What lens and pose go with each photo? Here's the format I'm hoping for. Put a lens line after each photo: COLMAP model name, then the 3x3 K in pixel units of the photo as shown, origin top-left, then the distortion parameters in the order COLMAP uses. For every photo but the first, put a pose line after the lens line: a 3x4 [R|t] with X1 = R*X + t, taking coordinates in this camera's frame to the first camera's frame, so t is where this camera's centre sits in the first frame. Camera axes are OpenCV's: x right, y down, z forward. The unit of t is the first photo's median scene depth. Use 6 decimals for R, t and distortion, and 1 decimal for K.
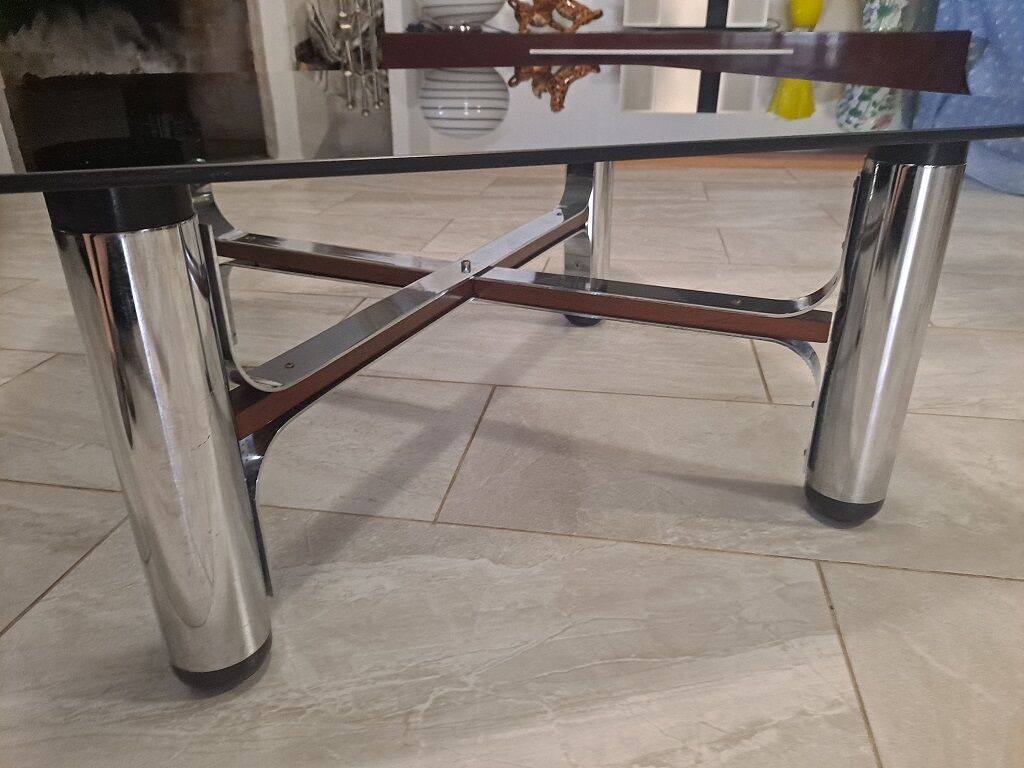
lens RADIAL K [[763.5, 0, 509.0], [0, 763.5, 378.8], [0, 0, 1]] dist [0.026296, -0.012896]
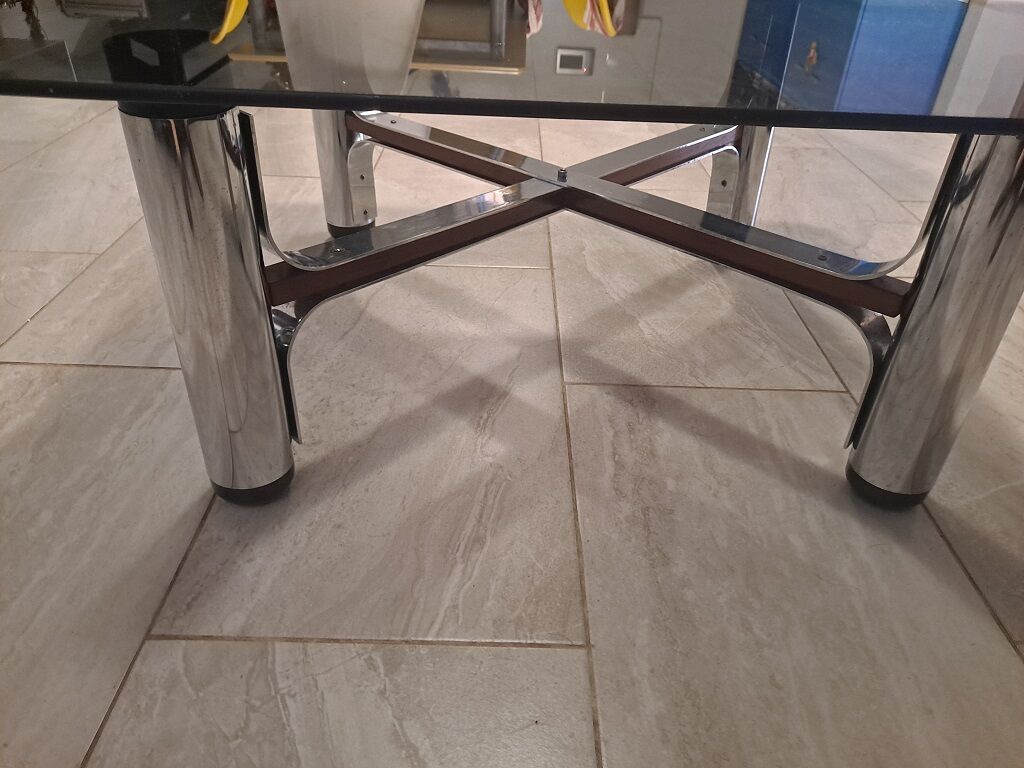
lens RADIAL K [[763.5, 0, 509.0], [0, 763.5, 378.8], [0, 0, 1]] dist [0.026296, -0.012896]
pose [[-0.162878, -0.541631, 0.824686, -1.396856], [0.381759, 0.736148, 0.558880, -0.507114], [-0.909797, 0.405860, 0.086870, 1.009940]]
